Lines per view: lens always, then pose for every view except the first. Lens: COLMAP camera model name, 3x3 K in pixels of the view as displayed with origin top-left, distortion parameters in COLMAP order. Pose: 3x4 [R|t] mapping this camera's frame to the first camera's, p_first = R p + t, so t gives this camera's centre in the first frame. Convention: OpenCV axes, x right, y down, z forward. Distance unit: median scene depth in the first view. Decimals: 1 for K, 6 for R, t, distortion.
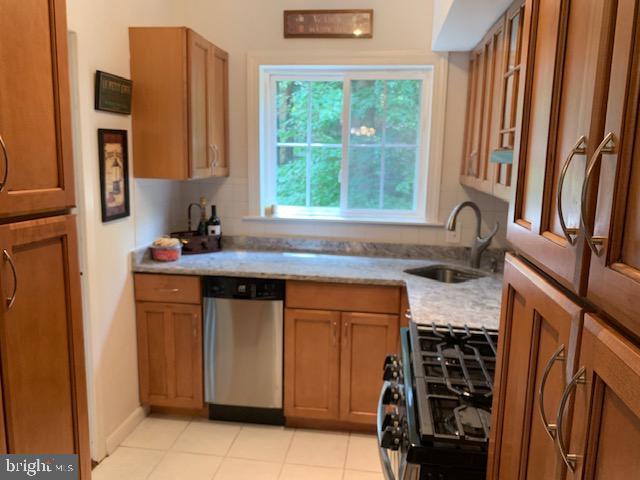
lens RADIAL K [[493.1, 0, 324.1], [0, 493.1, 243.7], [0, 0, 1]] dist [0.007250, -0.031759]
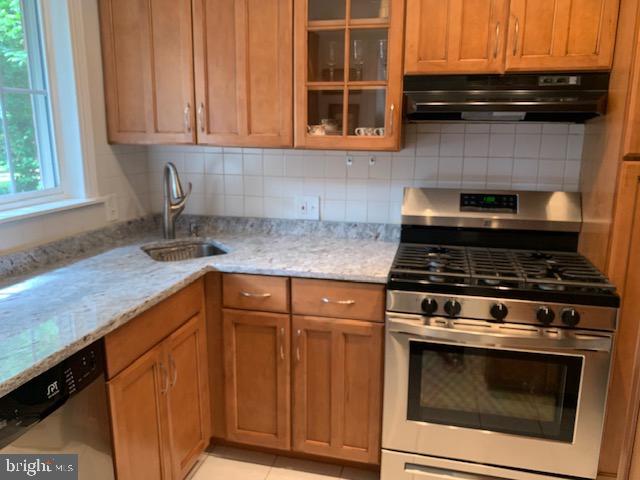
lens RADIAL K [[493.1, 0, 317.4], [0, 493.1, 240.6], [0, 0, 1]] dist [0.007250, -0.031759]
pose [[0.099370, -0.239744, 0.965737, -0.544914], [0.165554, 0.960997, 0.221532, -0.104202], [-0.981182, 0.137868, 0.135185, 0.652583]]
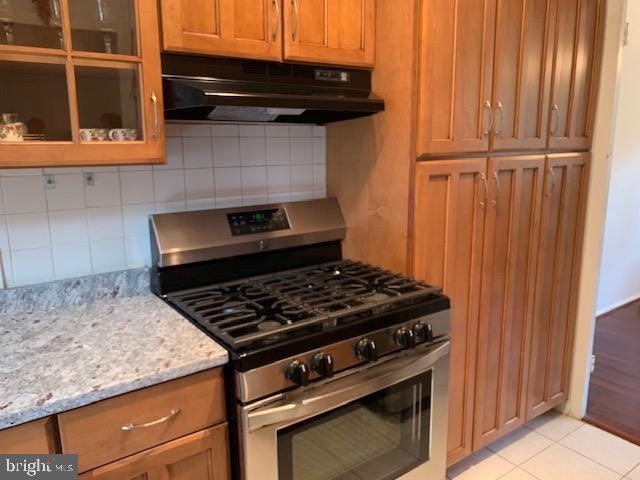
lens RADIAL K [[493.1, 0, 322.1], [0, 493.1, 237.5], [0, 0, 1]] dist [0.007250, -0.031759]
pose [[-0.687931, -0.162167, 0.707427, -0.244388], [0.113731, 0.938589, 0.325754, -0.124018], [-0.716810, 0.304552, -0.627241, 0.845706]]
